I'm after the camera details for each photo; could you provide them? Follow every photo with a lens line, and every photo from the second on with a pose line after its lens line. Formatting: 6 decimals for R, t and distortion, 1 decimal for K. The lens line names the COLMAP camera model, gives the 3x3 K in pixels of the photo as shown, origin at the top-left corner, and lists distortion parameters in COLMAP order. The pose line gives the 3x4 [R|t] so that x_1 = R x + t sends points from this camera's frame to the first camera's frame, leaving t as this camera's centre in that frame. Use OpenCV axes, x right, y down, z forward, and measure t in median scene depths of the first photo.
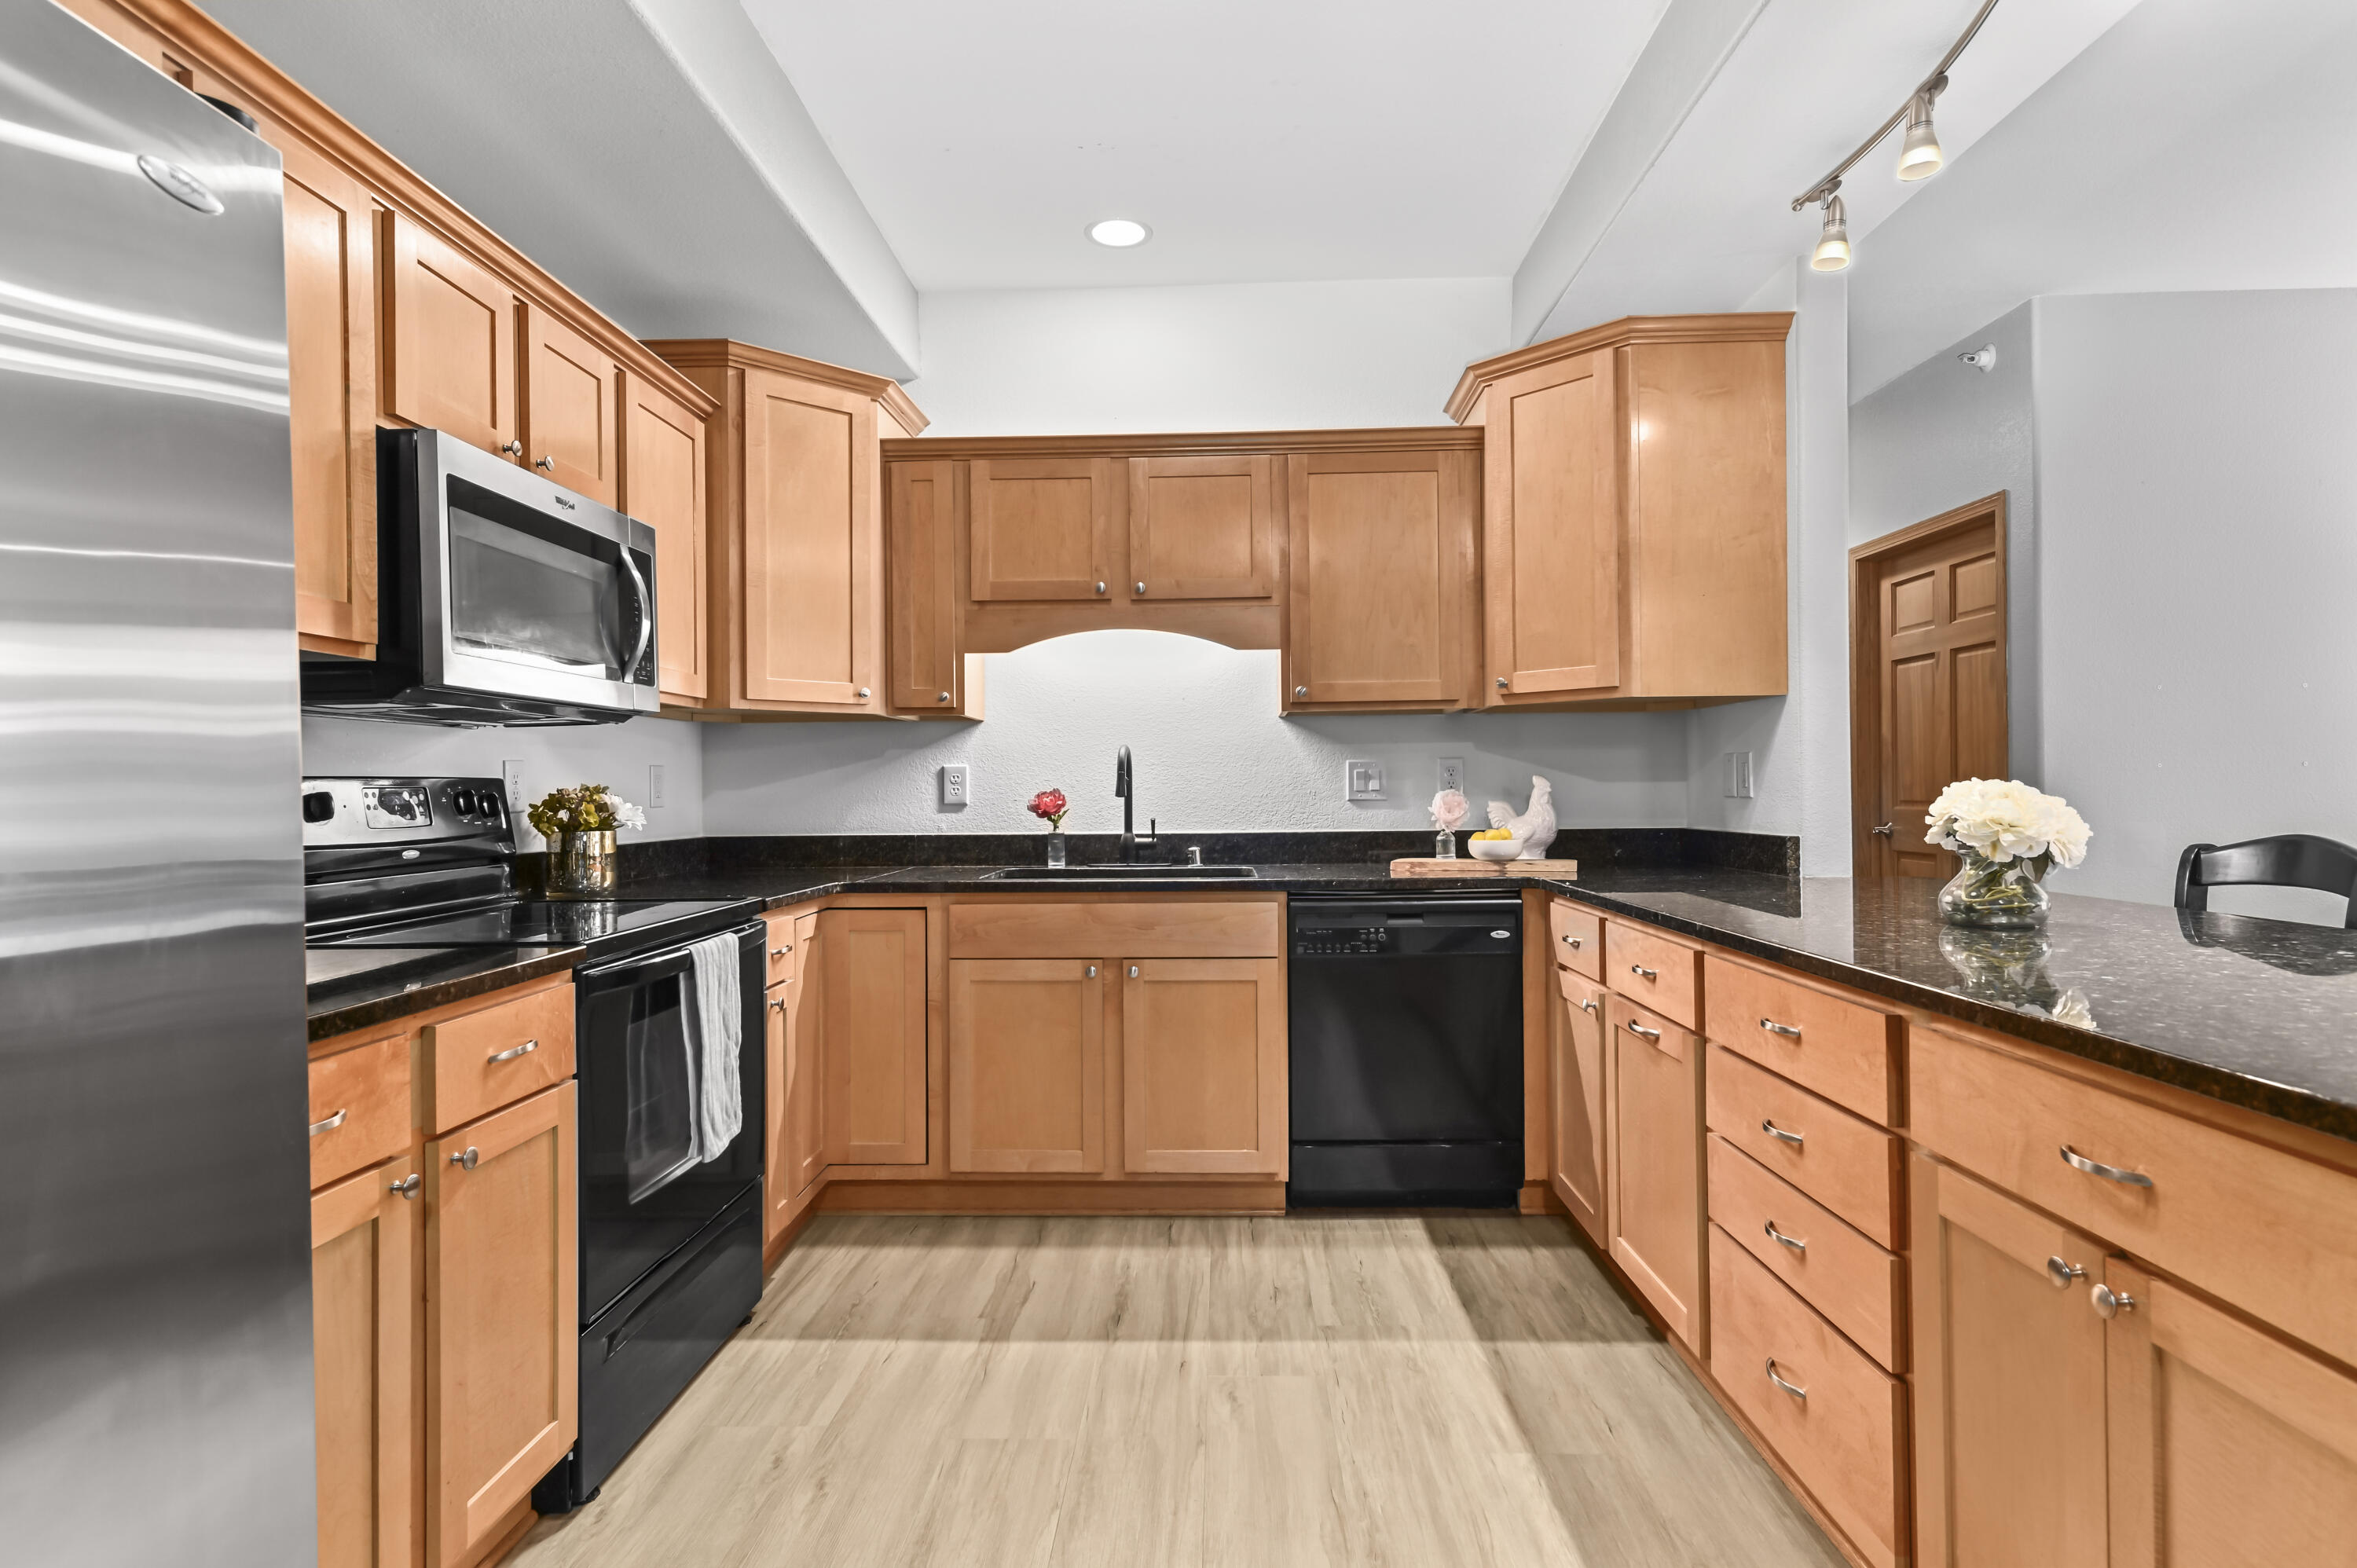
lens RADIAL K [[1213.0, 0, 1191.5], [0, 1213.0, 780.6], [0, 0, 1]] dist [0.000929, 0.004949]
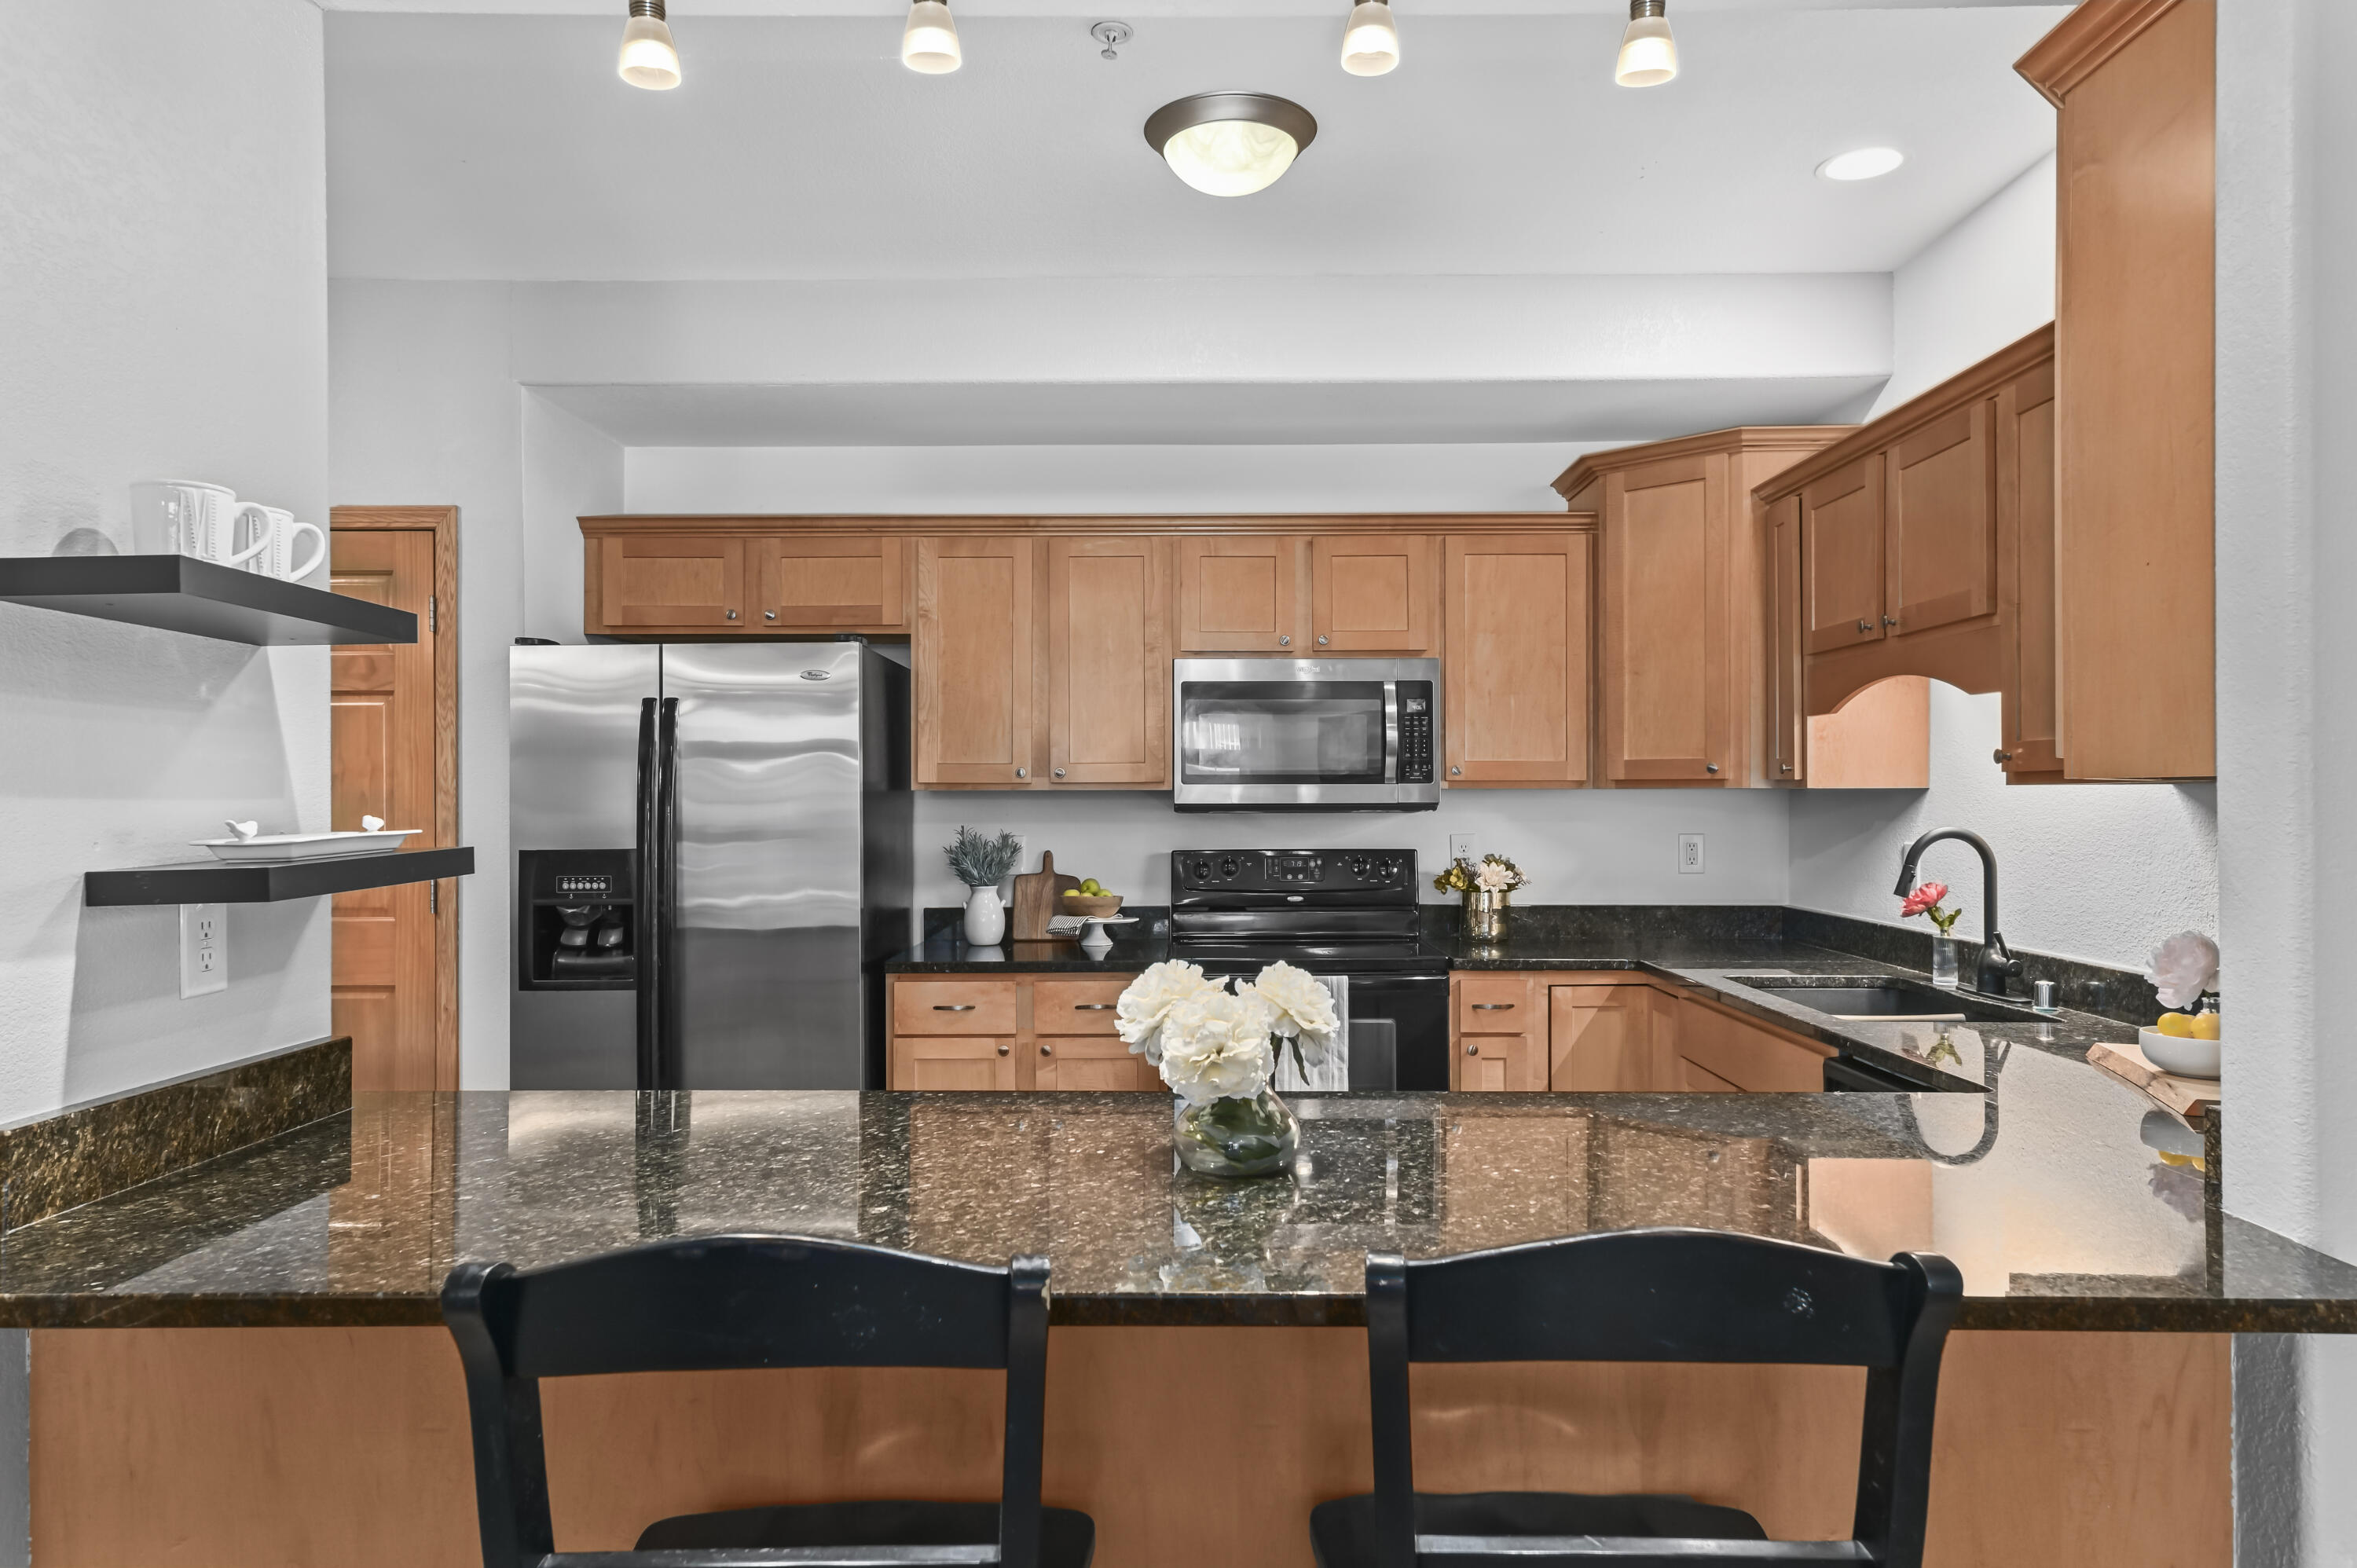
lens RADIAL K [[1516.4, 0, 1185.3], [0, 1516.4, 793.7], [0, 0, 1]] dist [0.023207, 0.002966]
pose [[0.019133, 0.008808, -0.999778, 1.000763], [0.006776, 0.999937, 0.008939, -0.070800], [0.999794, -0.006945, 0.019072, 0.614937]]
